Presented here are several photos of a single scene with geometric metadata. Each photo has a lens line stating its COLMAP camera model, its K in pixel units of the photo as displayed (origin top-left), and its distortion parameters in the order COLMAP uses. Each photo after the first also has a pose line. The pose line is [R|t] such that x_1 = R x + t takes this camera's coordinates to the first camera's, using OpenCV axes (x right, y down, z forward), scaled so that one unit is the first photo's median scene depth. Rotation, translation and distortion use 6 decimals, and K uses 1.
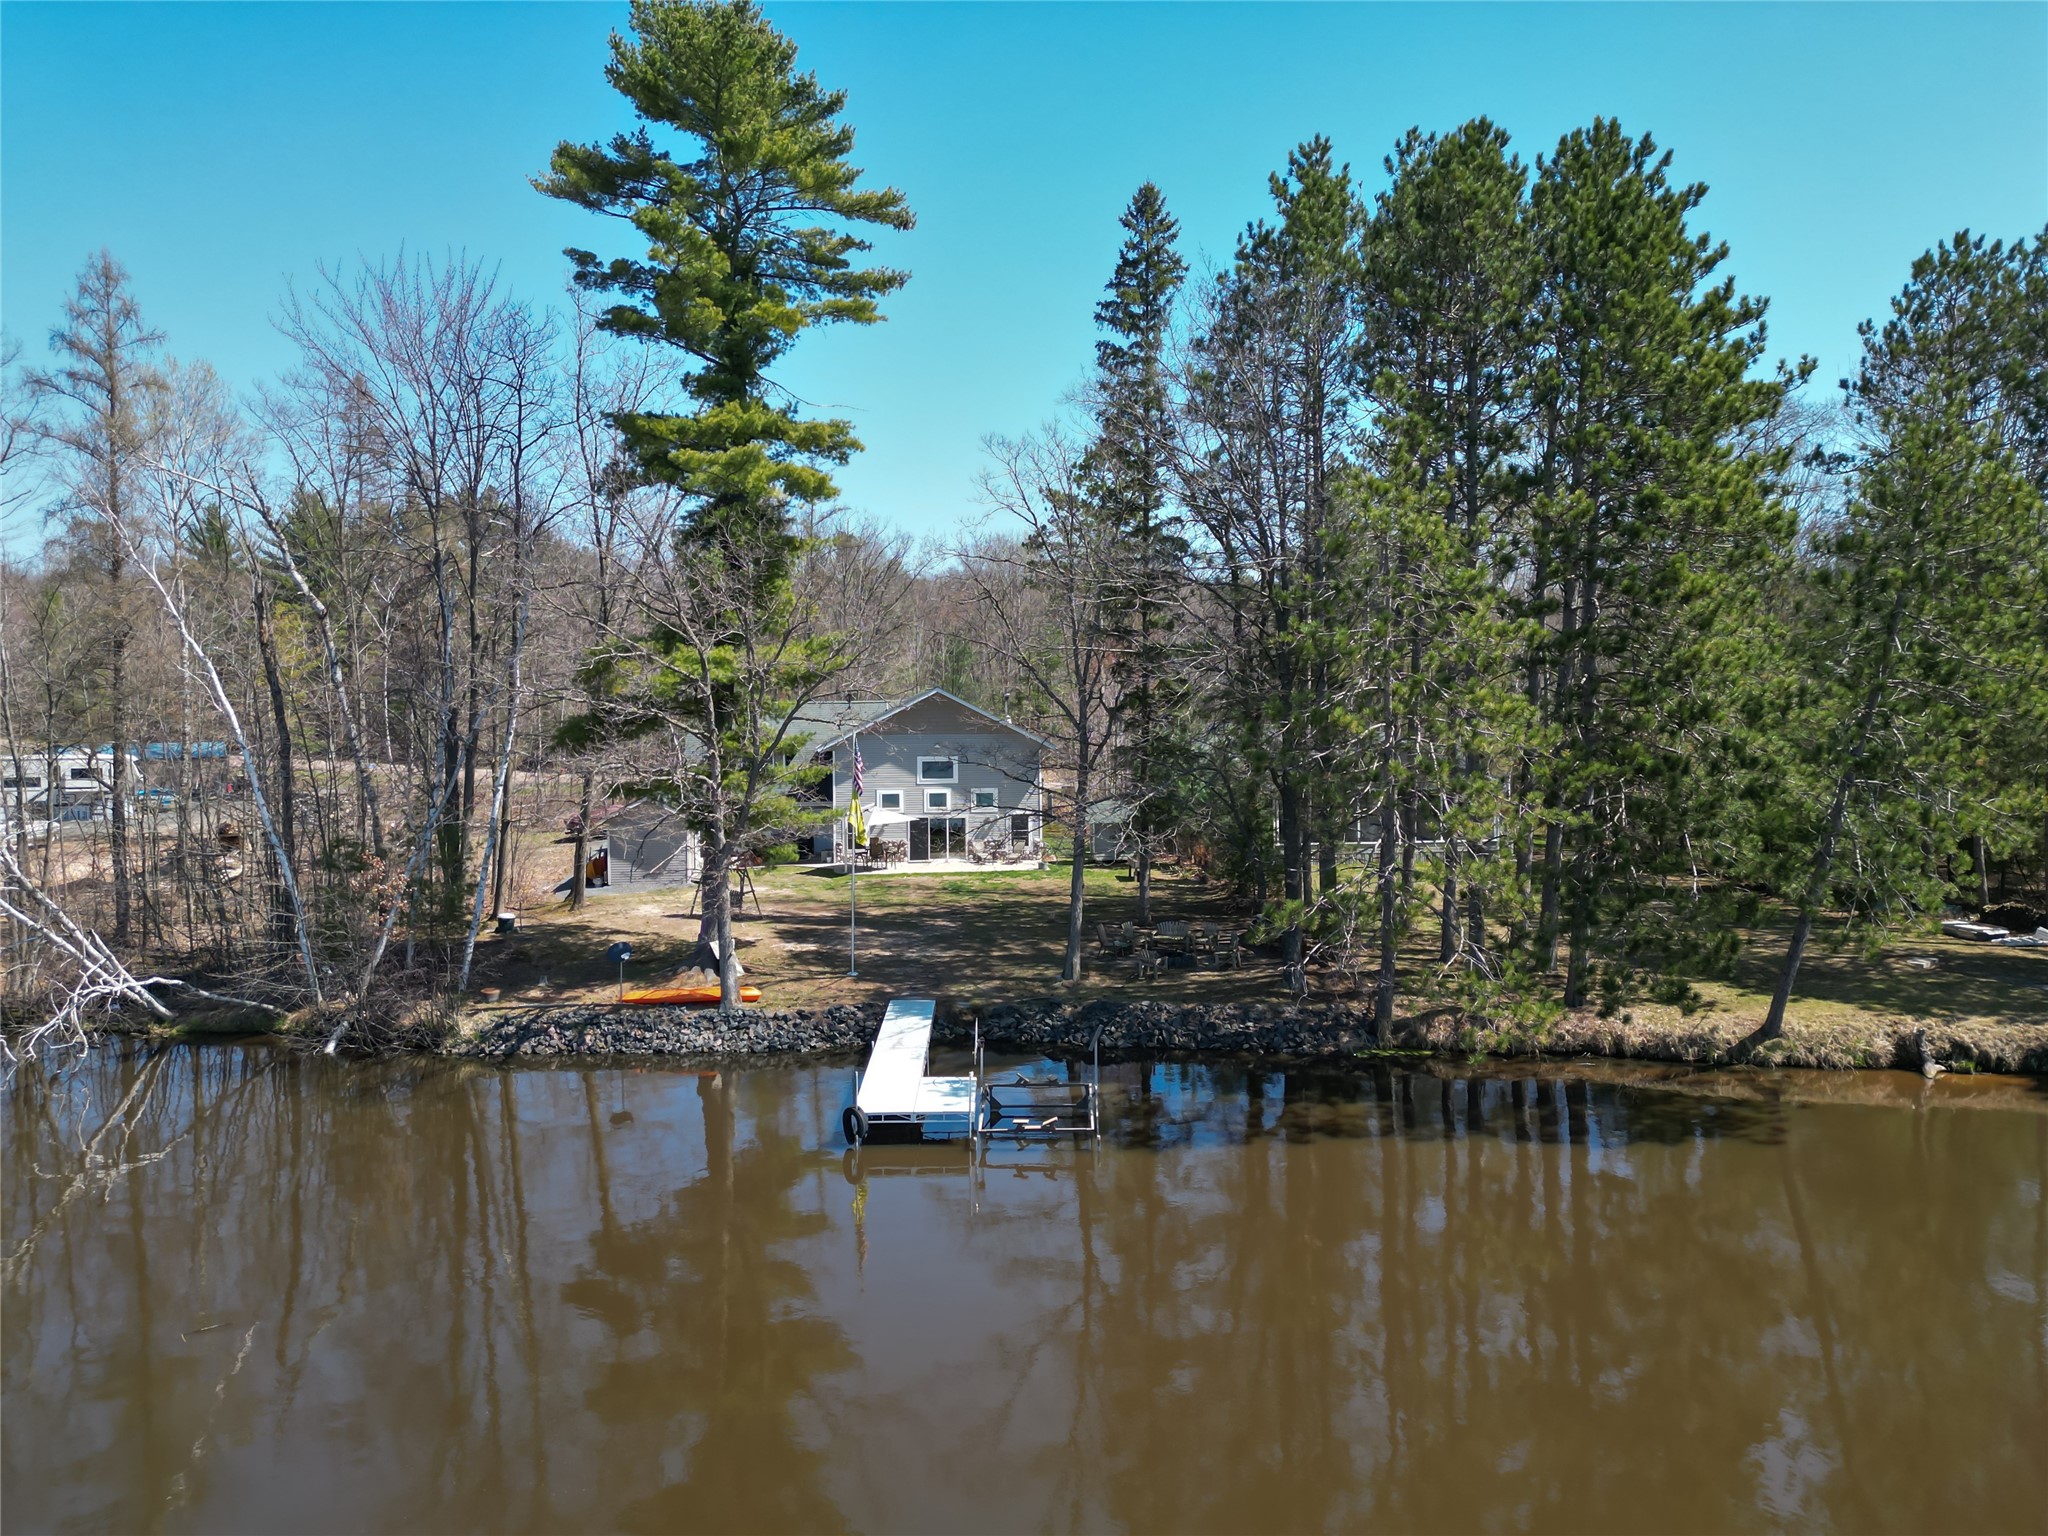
lens RADIAL K [[1410.2, 0, 1005.4], [0, 1410.2, 688.8], [0, 0, 1]] dist [0.050950, -0.040250]
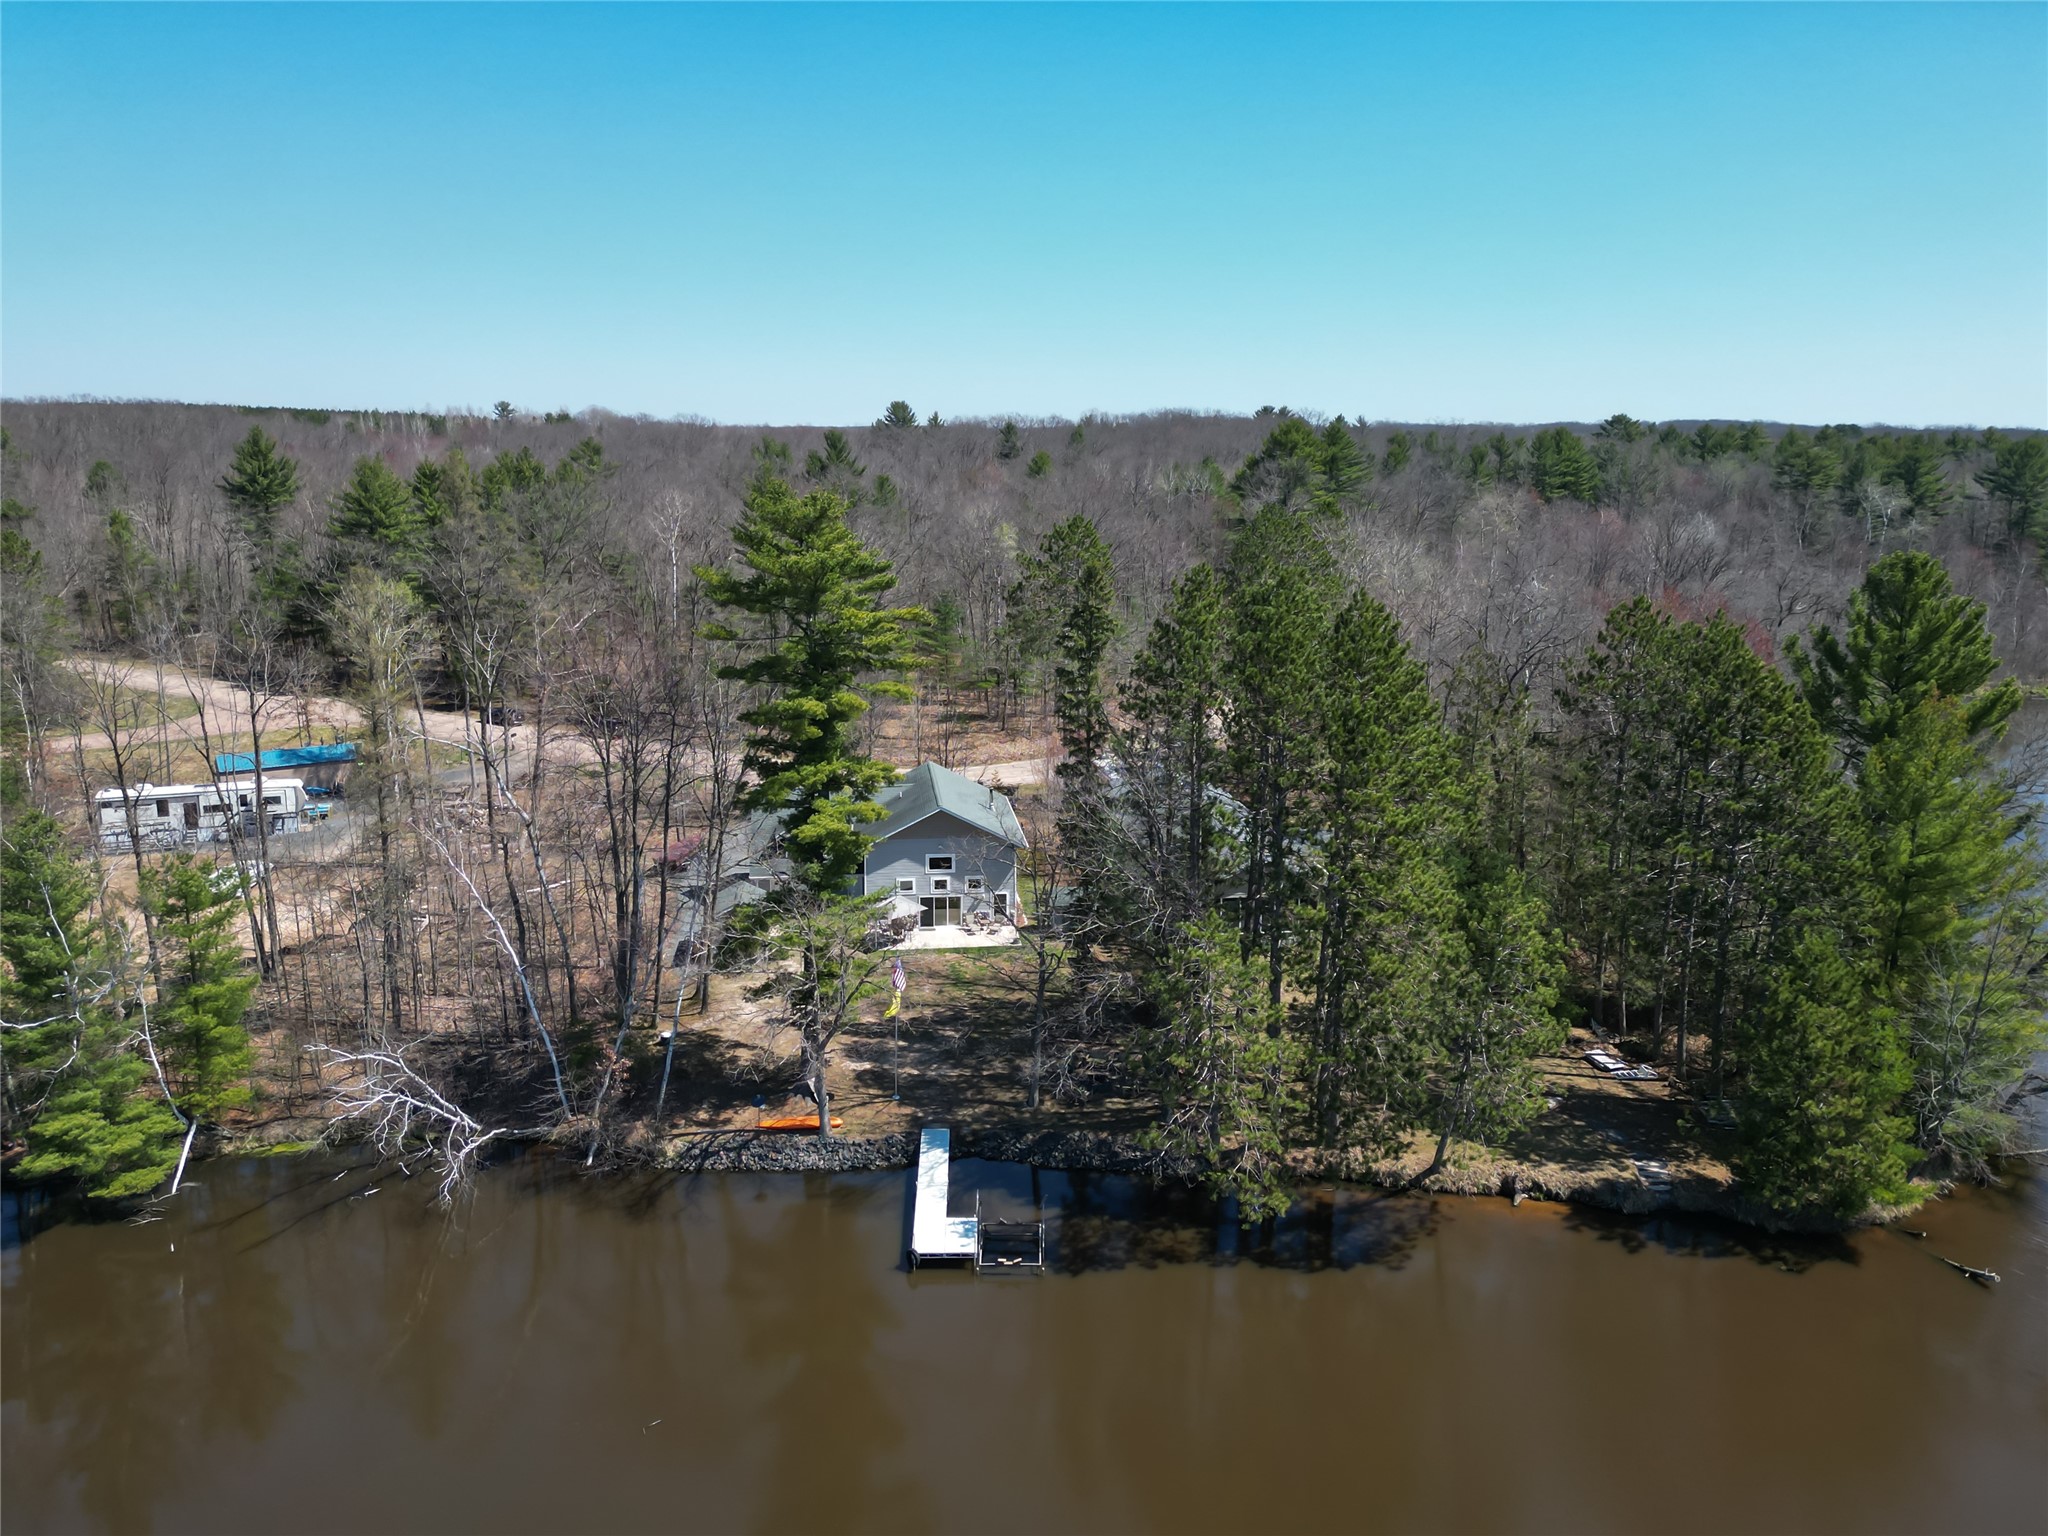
lens RADIAL K [[1410.2, 0, 990.4], [0, 1410.2, 656.0], [0, 0, 1]] dist [0.050950, -0.040250]
pose [[0.999969, 0.004479, 0.006486, -0.015265], [-0.005339, 0.990235, 0.139303, -0.554638], [-0.005798, -0.139333, 0.990229, -0.558701]]
